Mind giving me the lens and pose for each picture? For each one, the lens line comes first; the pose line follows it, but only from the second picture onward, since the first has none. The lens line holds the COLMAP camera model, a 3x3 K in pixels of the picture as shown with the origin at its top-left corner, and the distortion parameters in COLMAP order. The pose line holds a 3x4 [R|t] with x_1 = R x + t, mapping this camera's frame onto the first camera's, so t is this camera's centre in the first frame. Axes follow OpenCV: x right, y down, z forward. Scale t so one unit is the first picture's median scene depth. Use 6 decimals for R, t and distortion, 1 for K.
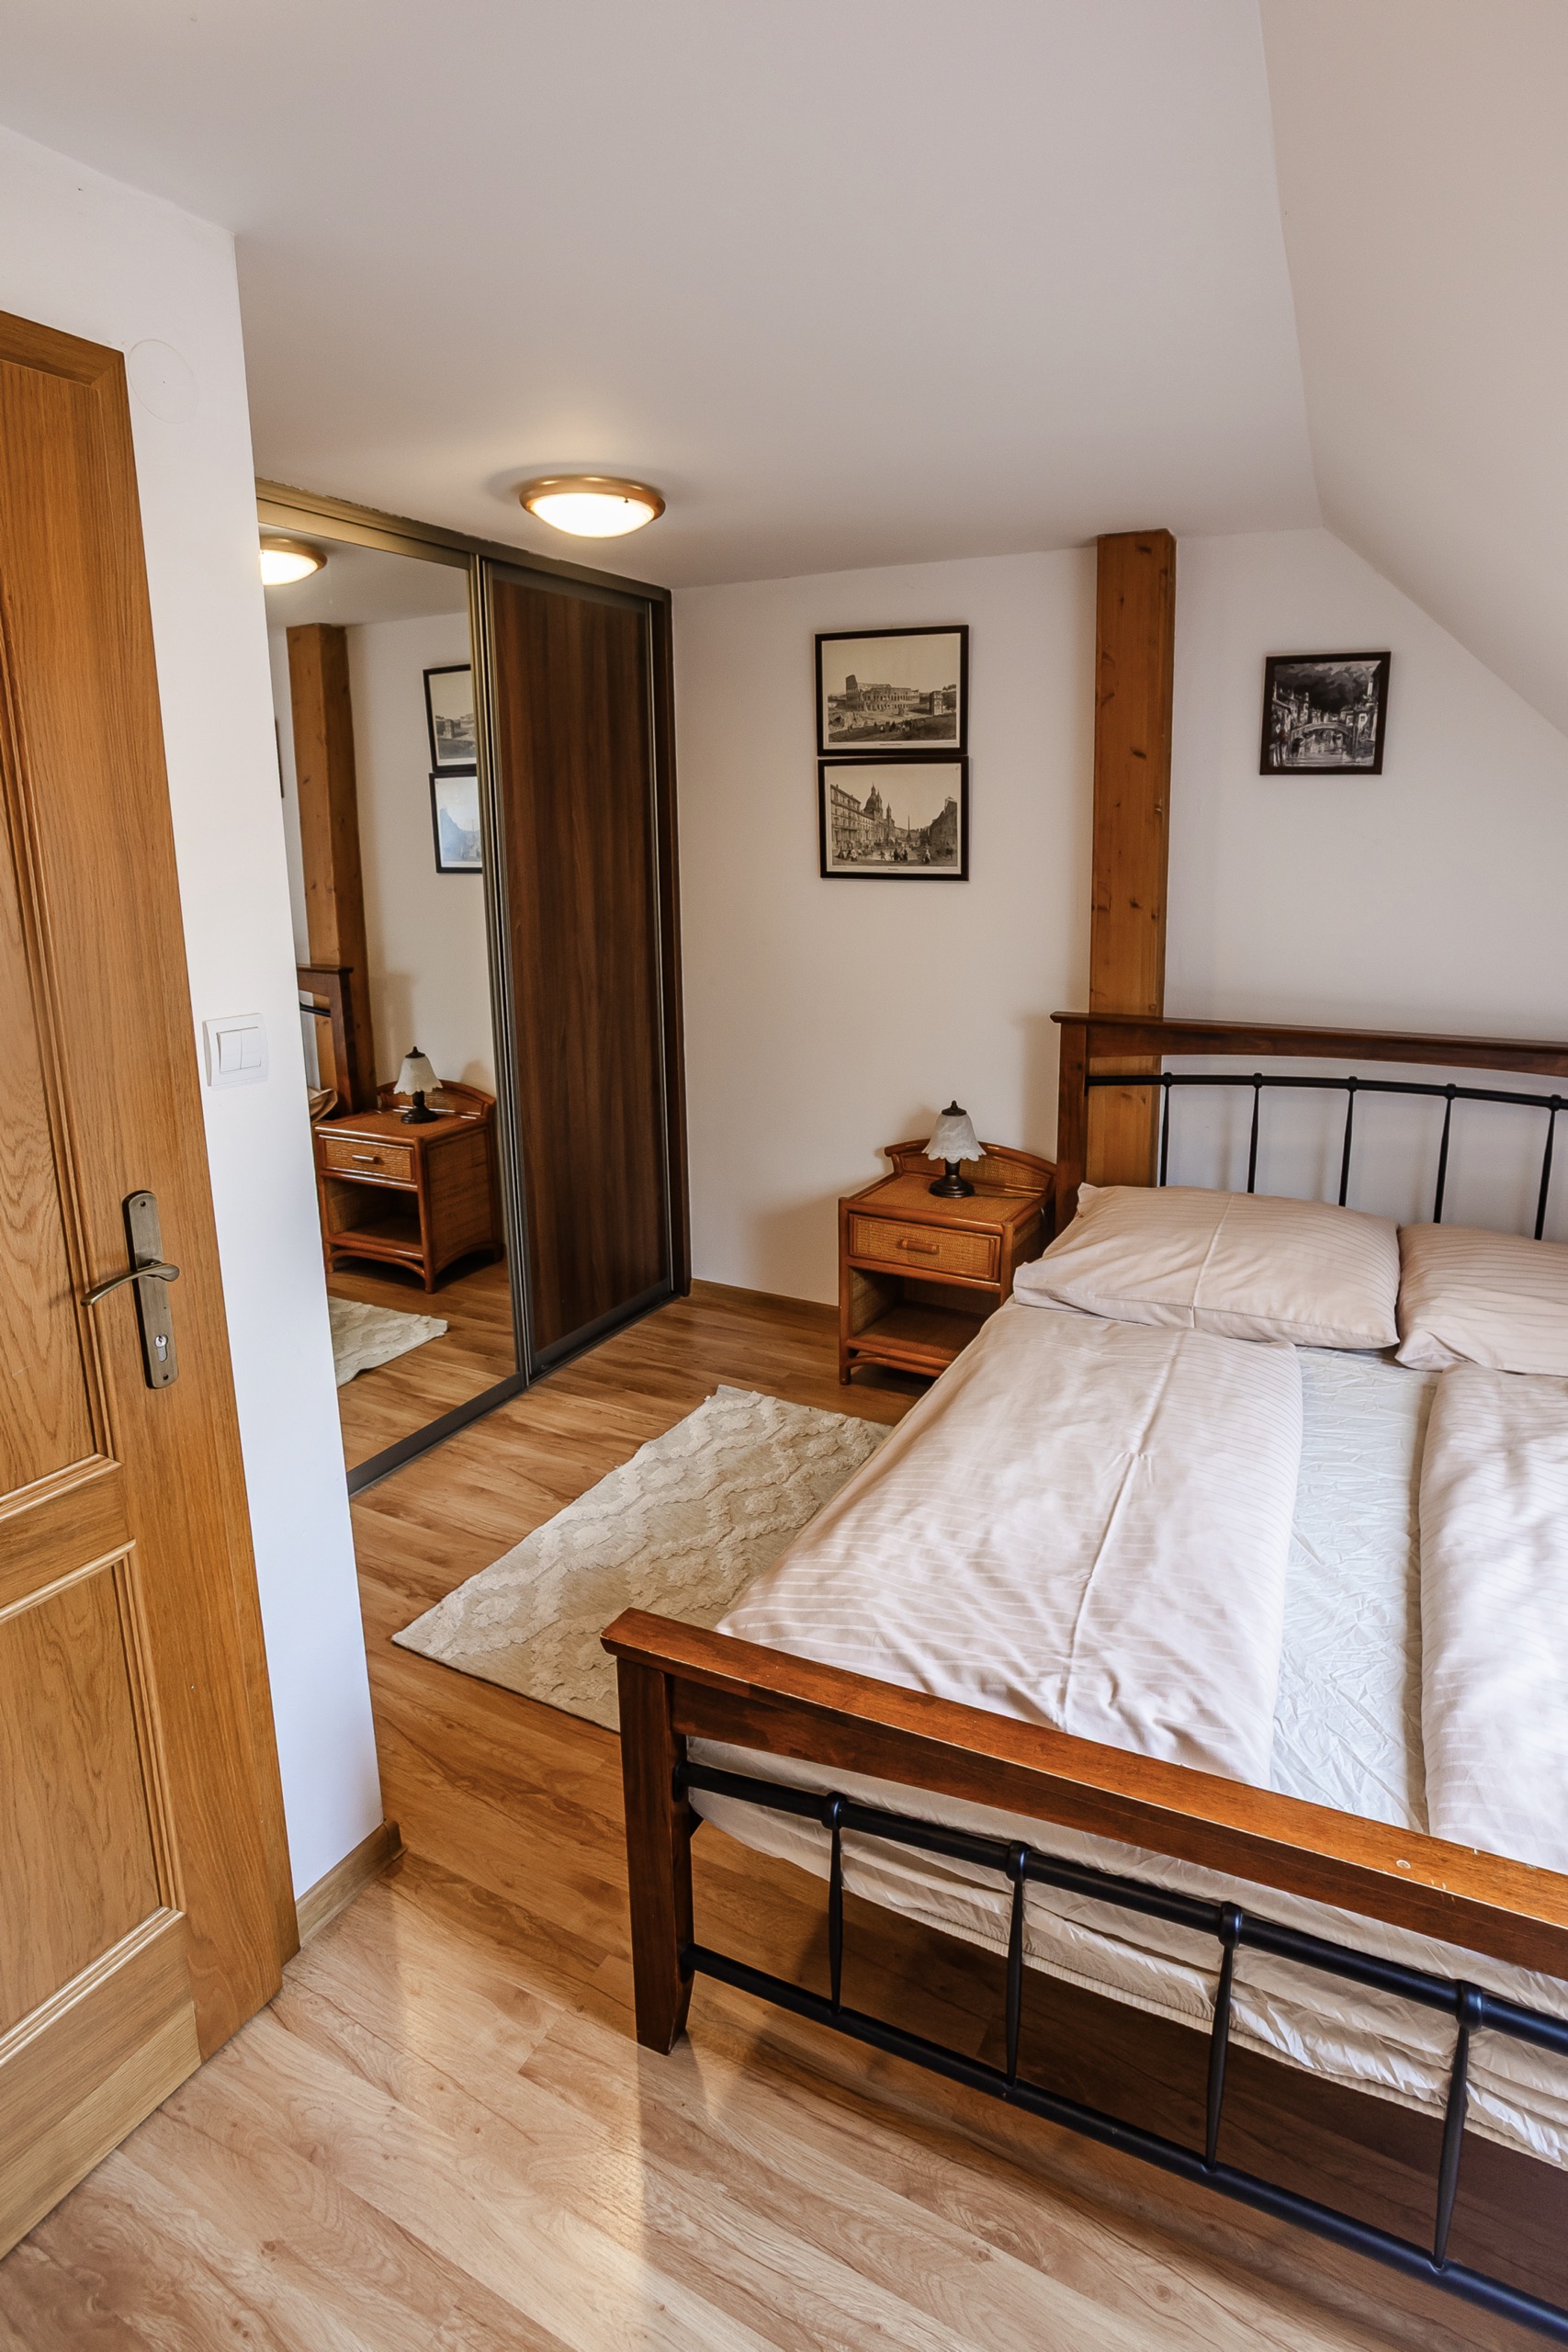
lens RADIAL K [[1131.4, 0, 834.0], [0, 1131.4, 1092.0], [0, 0, 1]] dist [-0.039146, 0.023803]
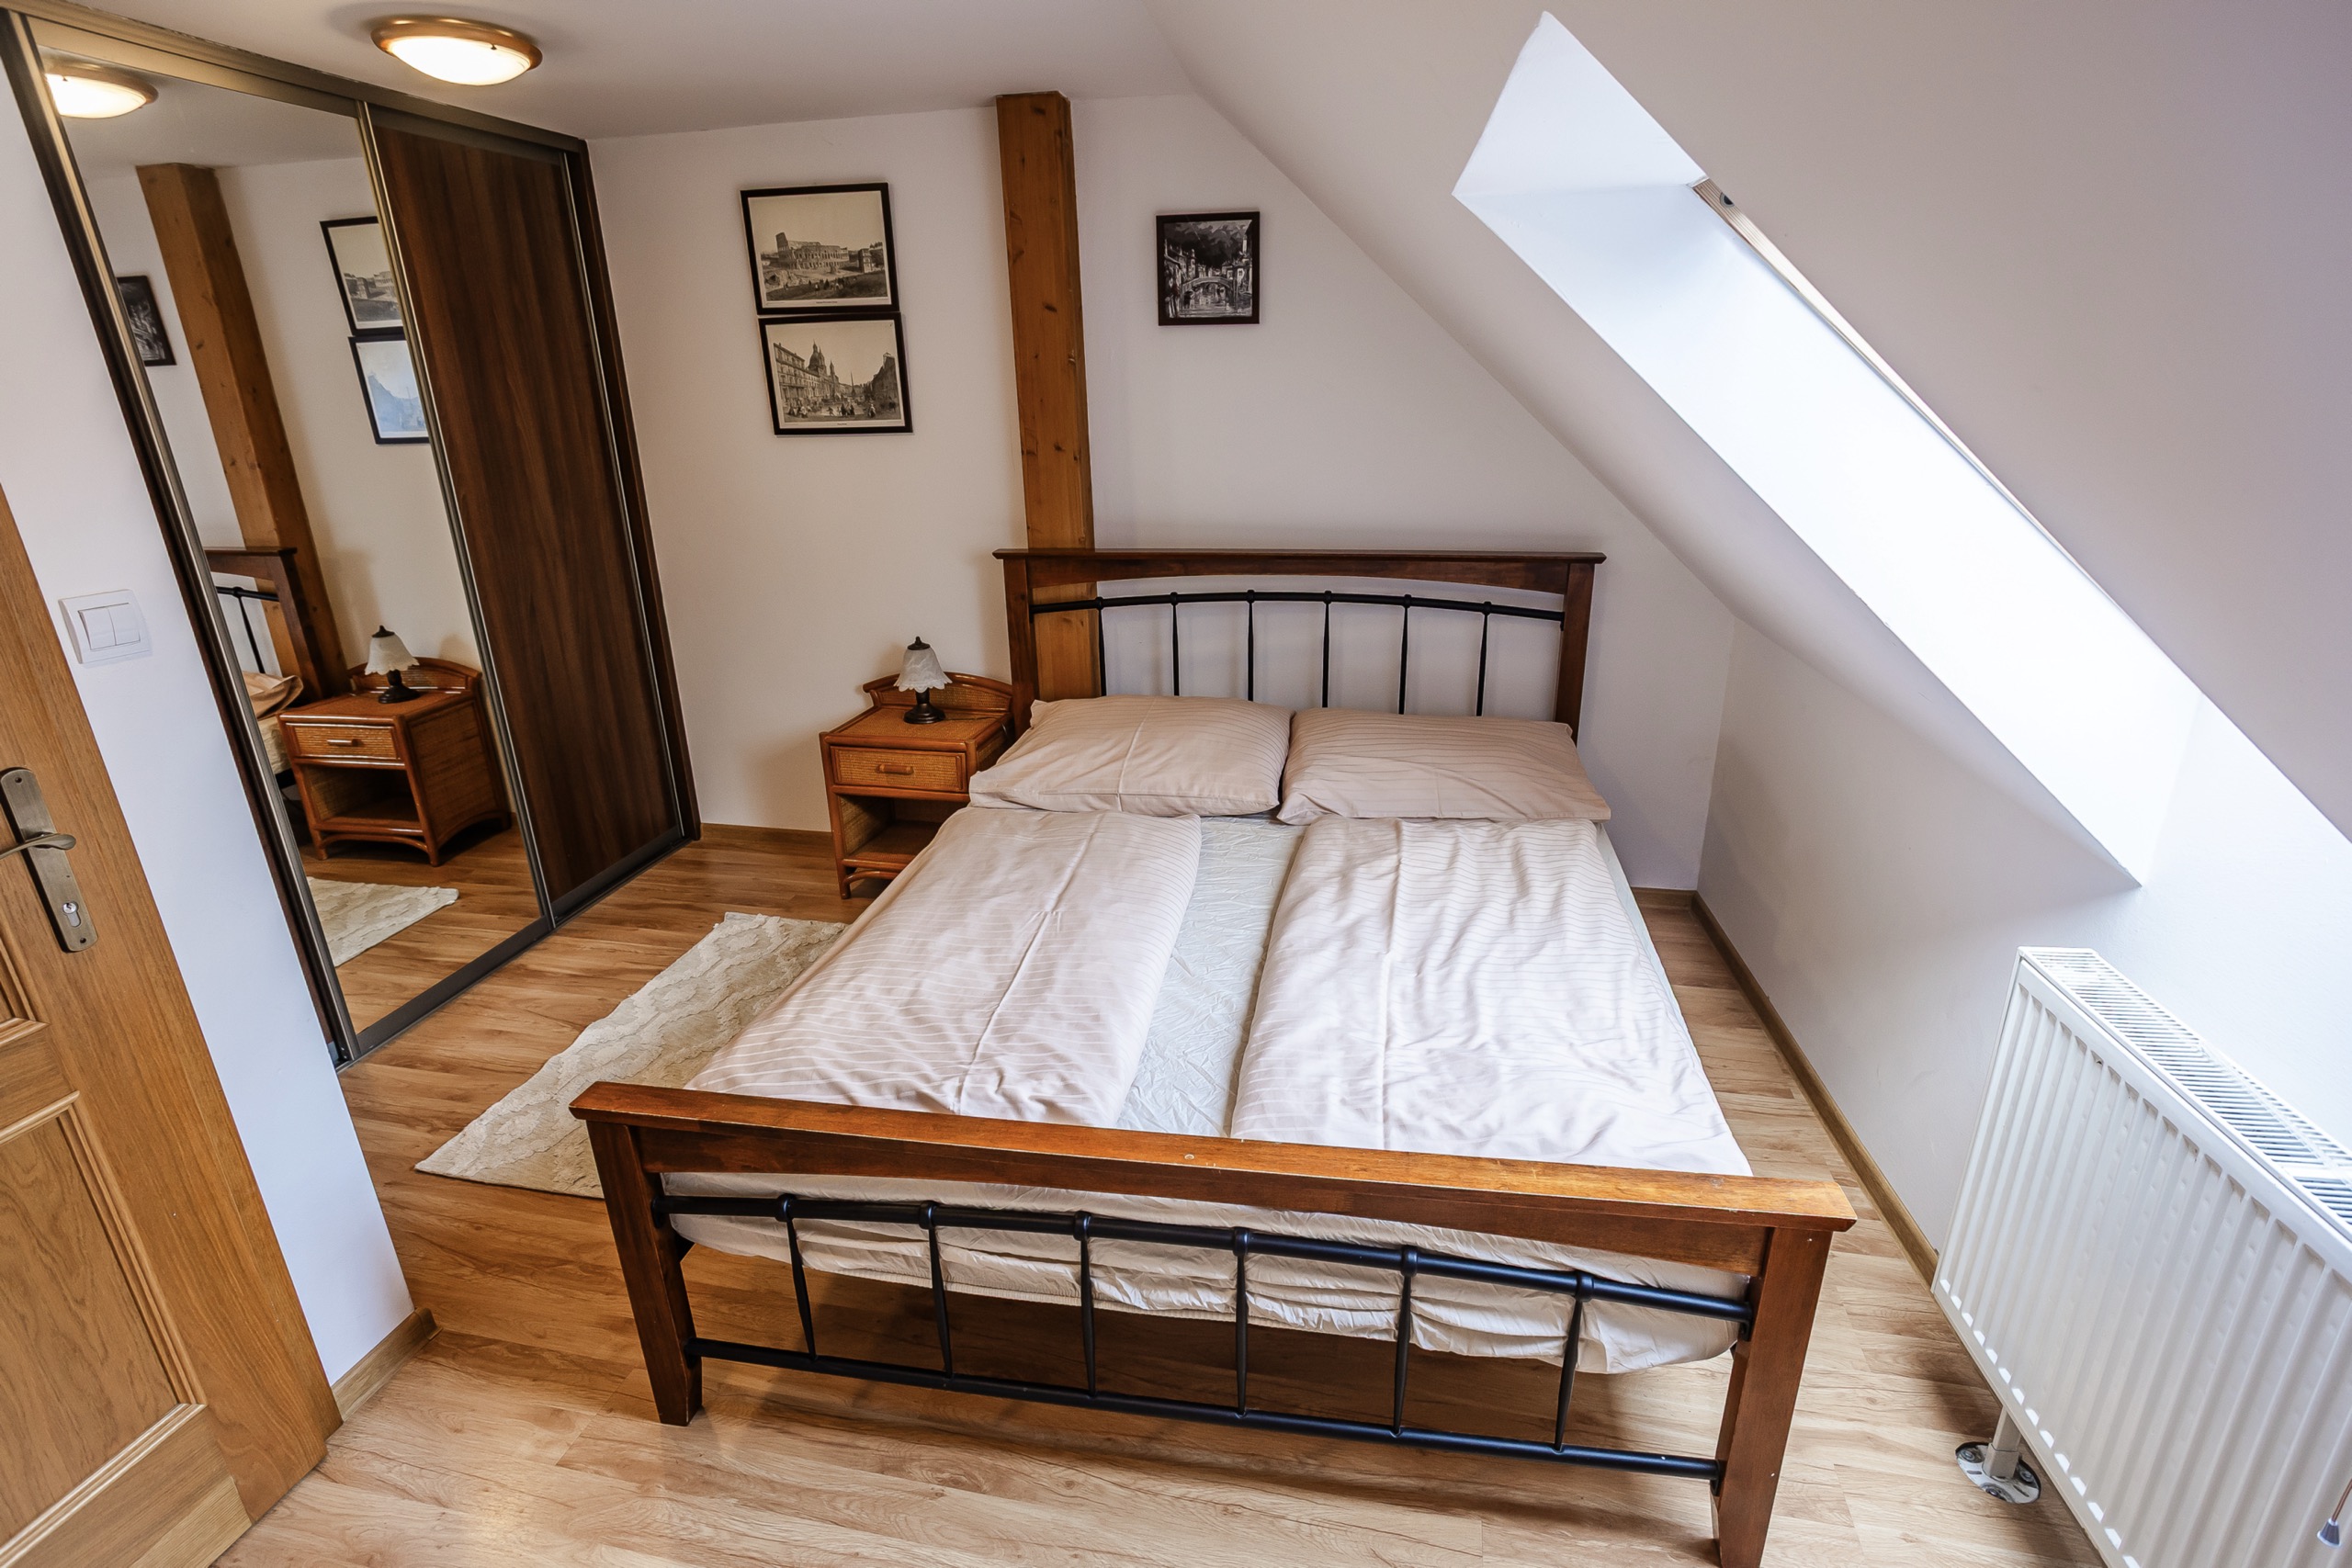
lens RADIAL K [[1131.4, 0, 1228.4], [0, 1131.4, 792.5], [0, 0, 1]] dist [-0.039146, 0.023803]
pose [[0.972544, -0.100891, 0.209714, 0.202898], [0.072946, 0.987885, 0.136973, 0.038489], [-0.220993, -0.117914, 0.968121, -0.202622]]
